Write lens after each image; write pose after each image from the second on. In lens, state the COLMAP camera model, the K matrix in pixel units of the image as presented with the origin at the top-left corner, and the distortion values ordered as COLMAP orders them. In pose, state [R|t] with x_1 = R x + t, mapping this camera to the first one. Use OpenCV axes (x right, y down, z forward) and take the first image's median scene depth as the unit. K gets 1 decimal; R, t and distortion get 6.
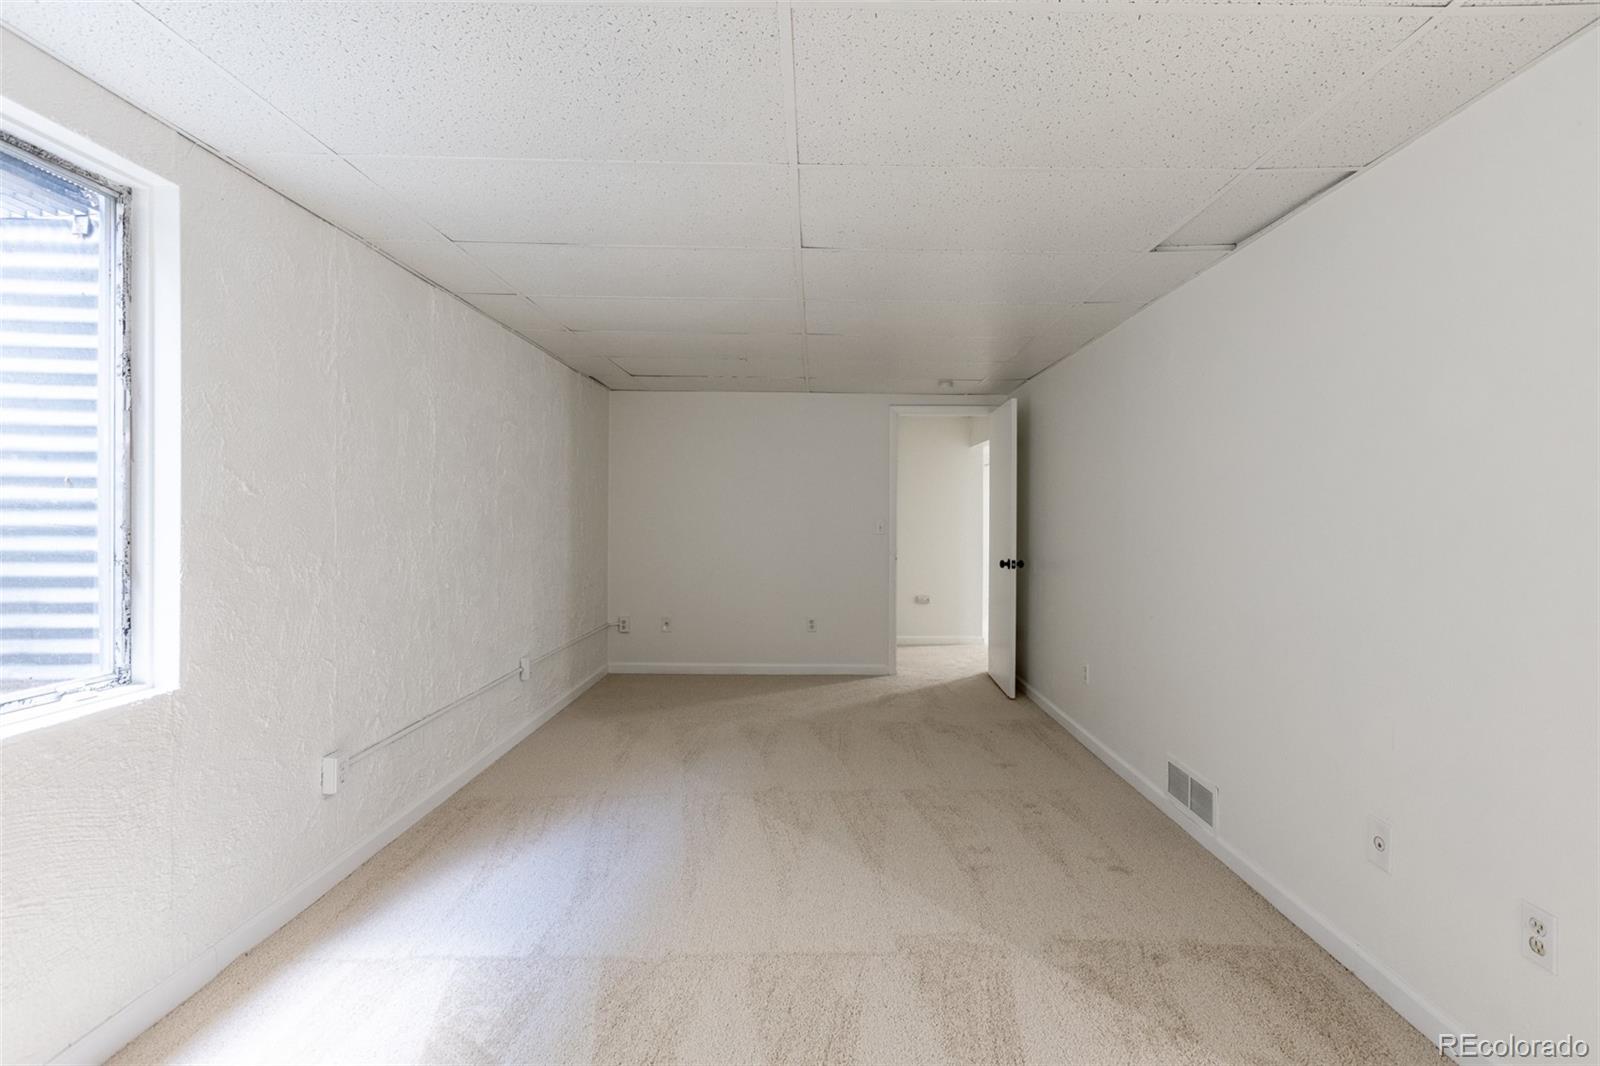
lens RADIAL K [[716.5, 0, 815.9], [0, 716.5, 514.3], [0, 0, 1]] dist [-0.001199, -0.000628]
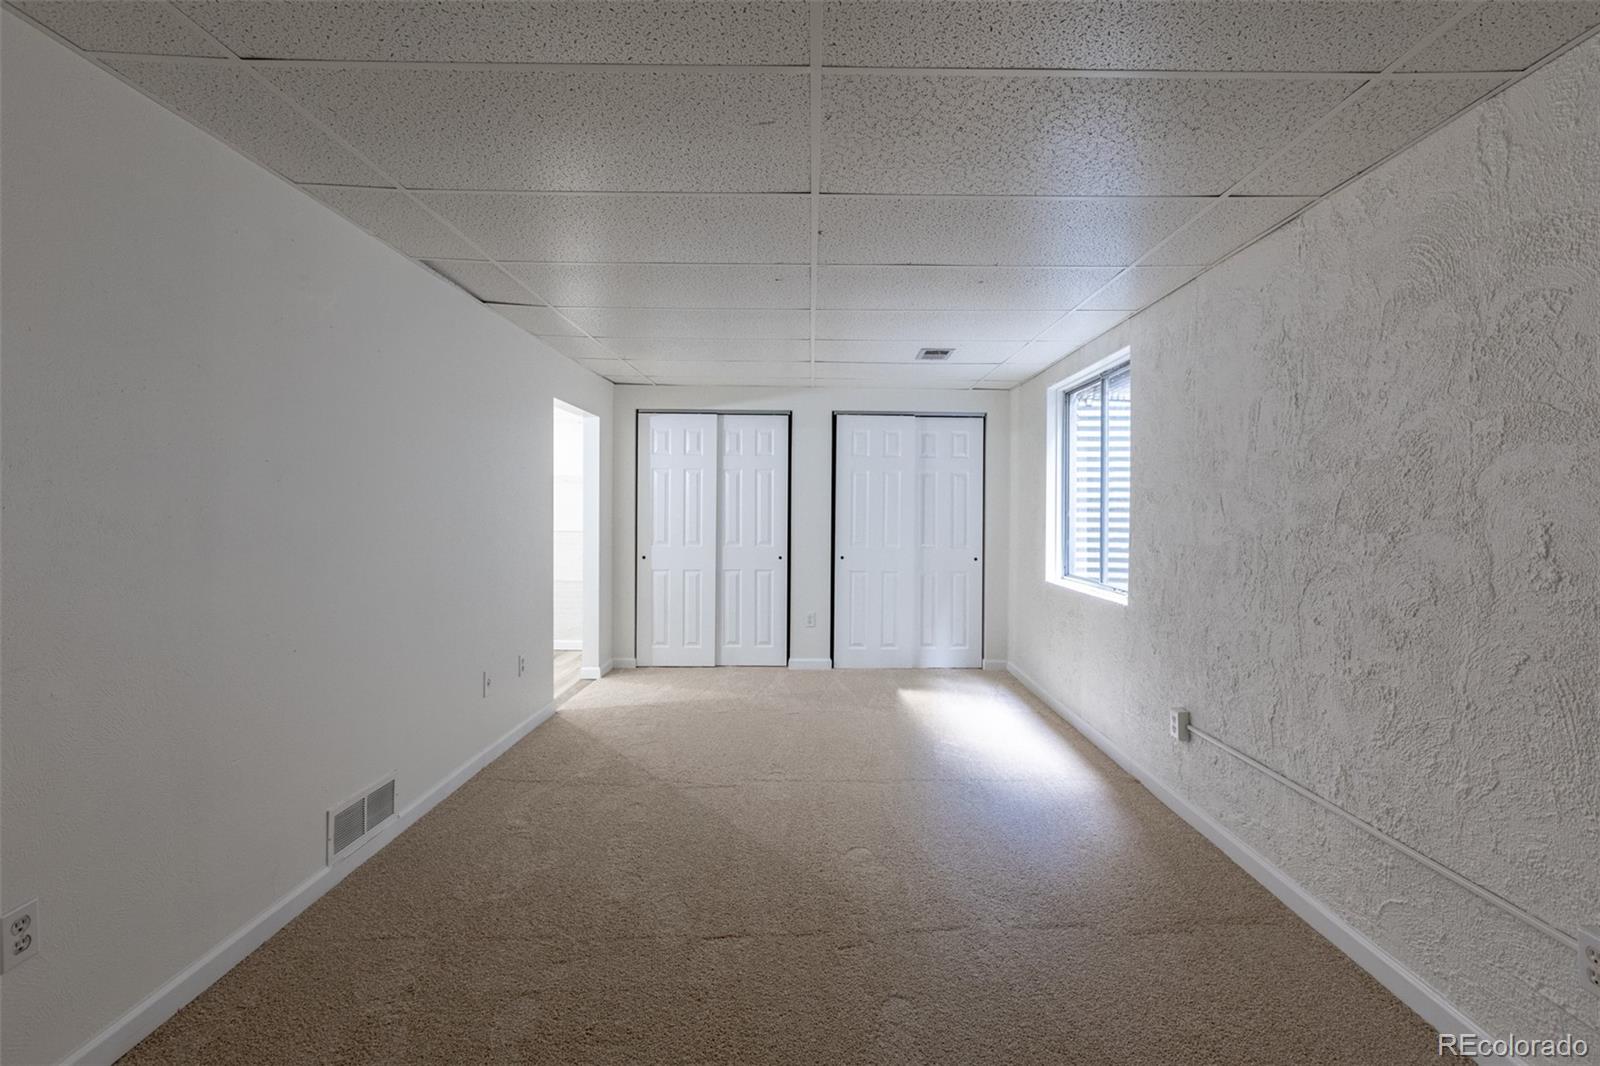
lens RADIAL K [[716.5, 0, 815.9], [0, 716.5, 514.3], [0, 0, 1]] dist [-0.001199, -0.000628]
pose [[-0.999836, -0.017826, -0.003193, -0.027136], [-0.017826, 0.999841, 0.000066, 0.006100], [0.003191, 0.000123, -0.999995, 1.909320]]
